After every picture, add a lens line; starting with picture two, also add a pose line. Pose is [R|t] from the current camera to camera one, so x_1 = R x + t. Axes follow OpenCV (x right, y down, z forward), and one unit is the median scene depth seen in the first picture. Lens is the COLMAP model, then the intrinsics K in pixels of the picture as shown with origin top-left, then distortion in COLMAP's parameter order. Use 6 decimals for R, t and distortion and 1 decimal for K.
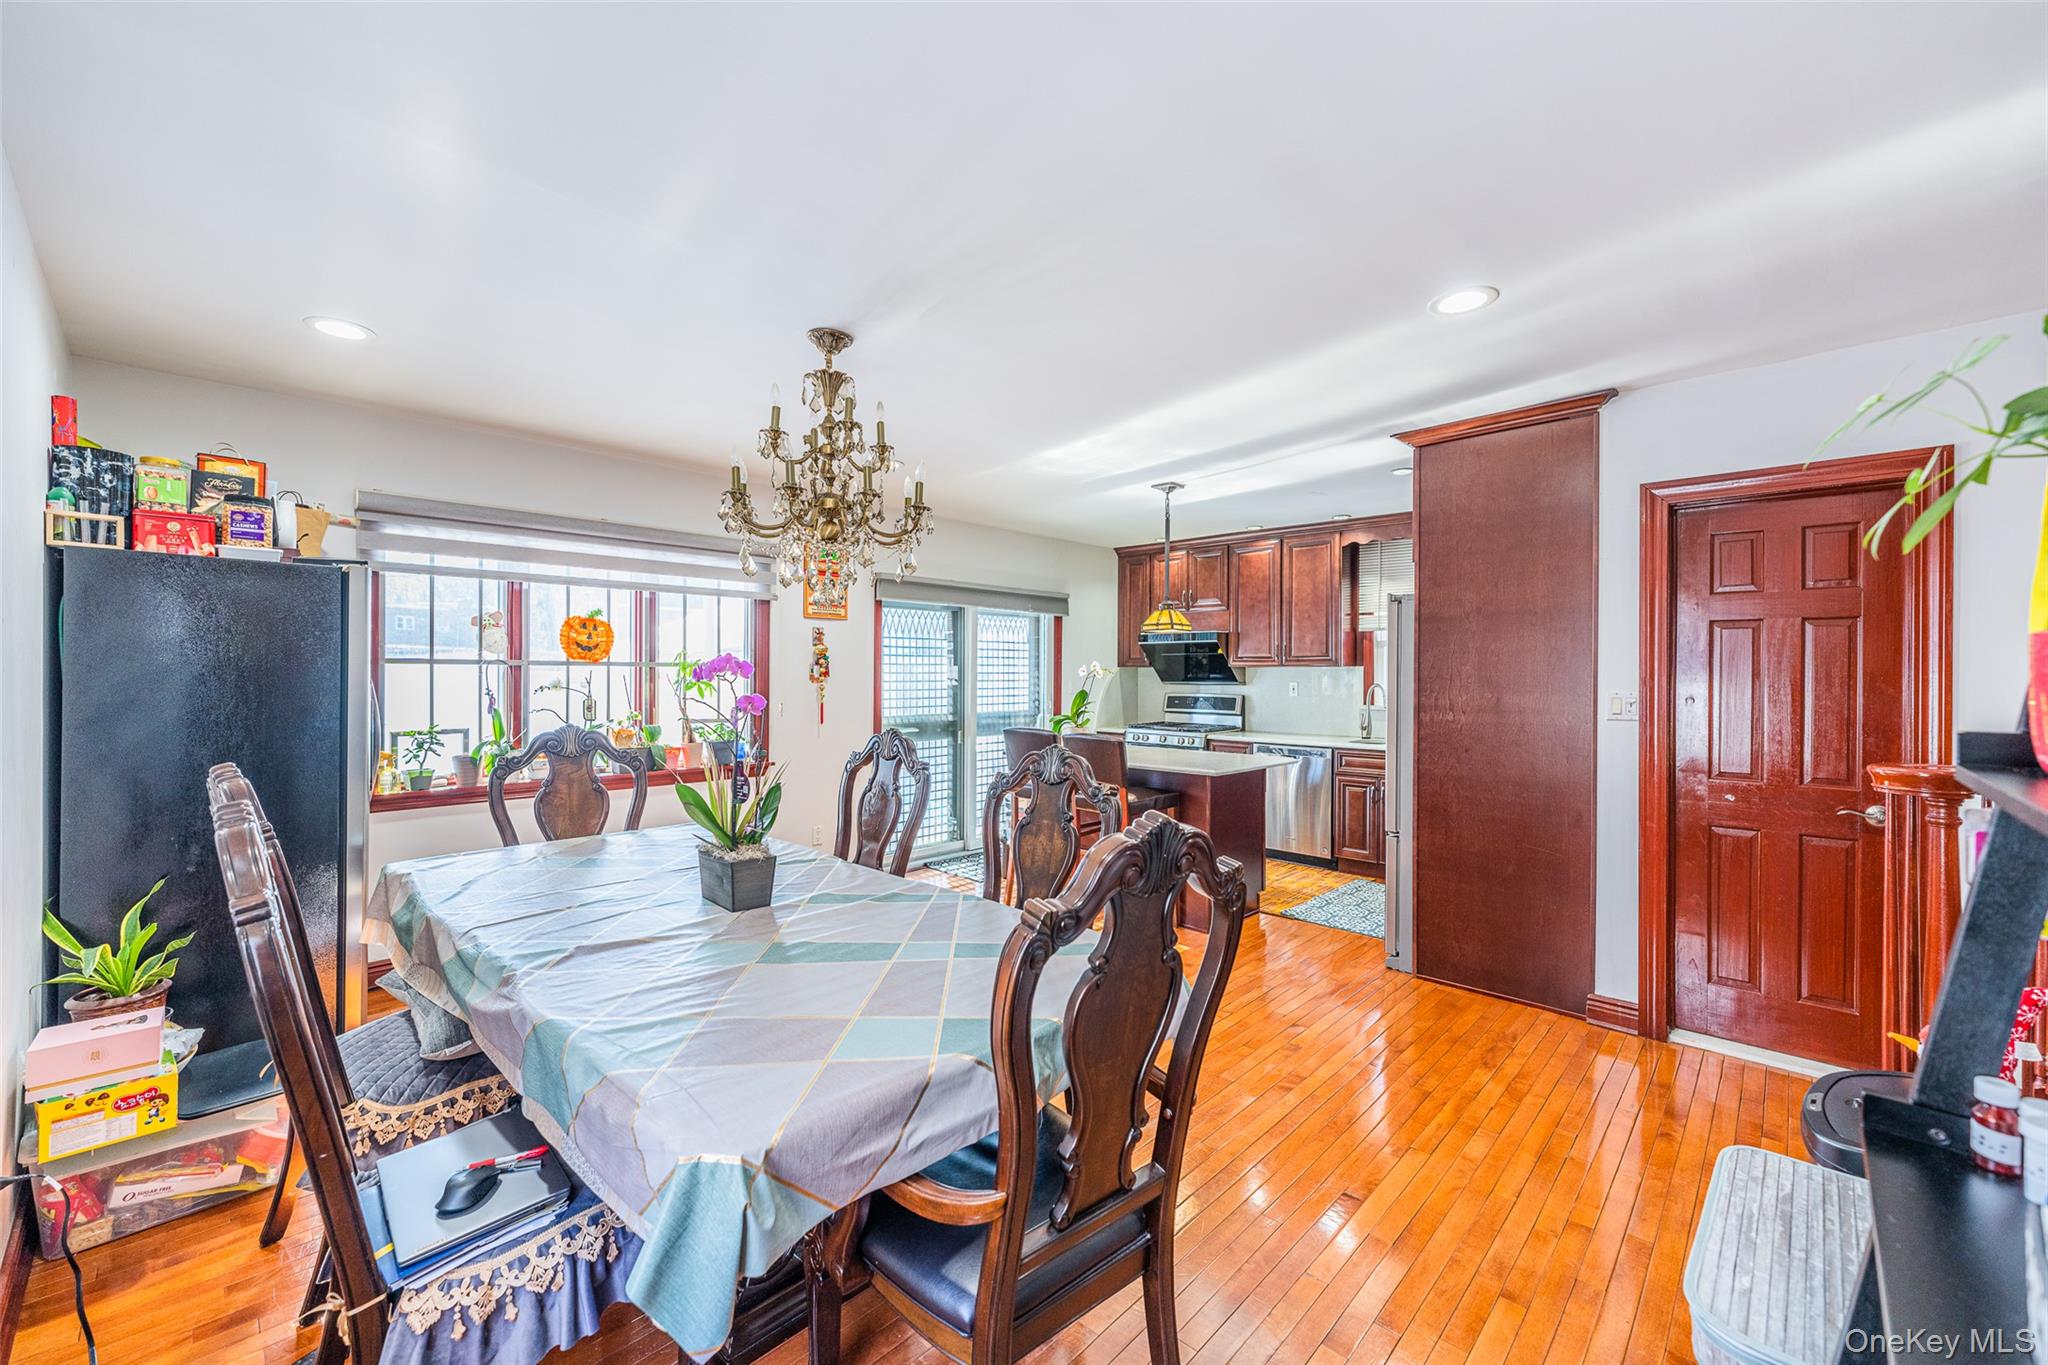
lens RADIAL K [[818.1, 0, 1027.1], [0, 818.1, 685.9], [0, 0, 1]] dist [-0.007634, 0.000709]
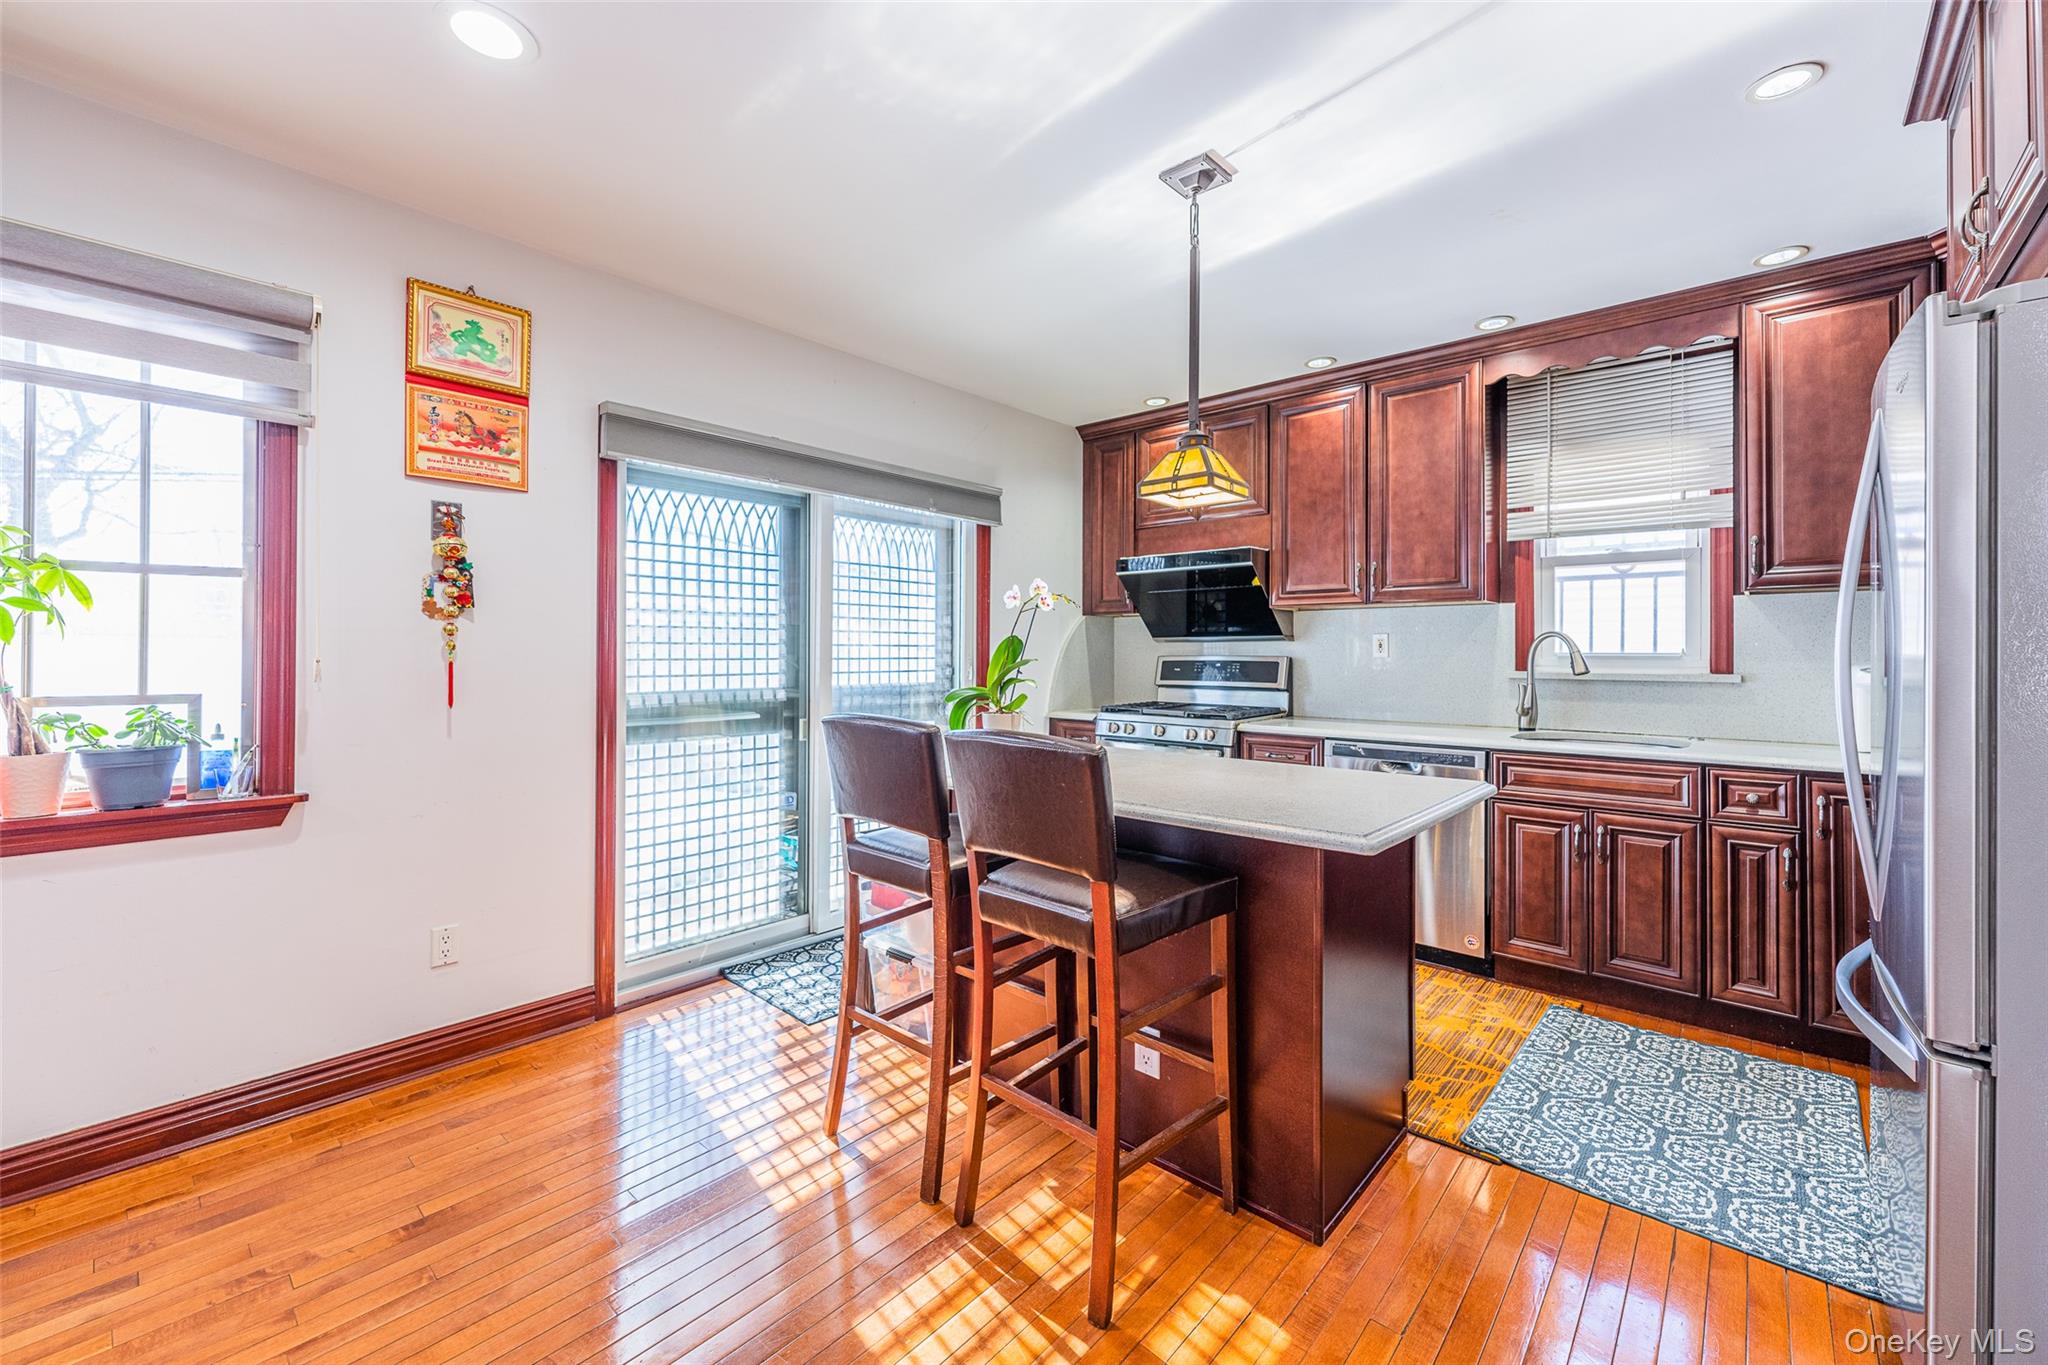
lens RADIAL K [[818.1, 0, 1018.9], [0, 818.1, 663.0], [0, 0, 1]] dist [-0.007634, 0.000709]
pose [[0.999373, -0.000422, 0.035394, 0.046067], [0.000579, 0.999990, -0.004427, 0.019652], [-0.035392, 0.004445, 0.999364, 0.434648]]
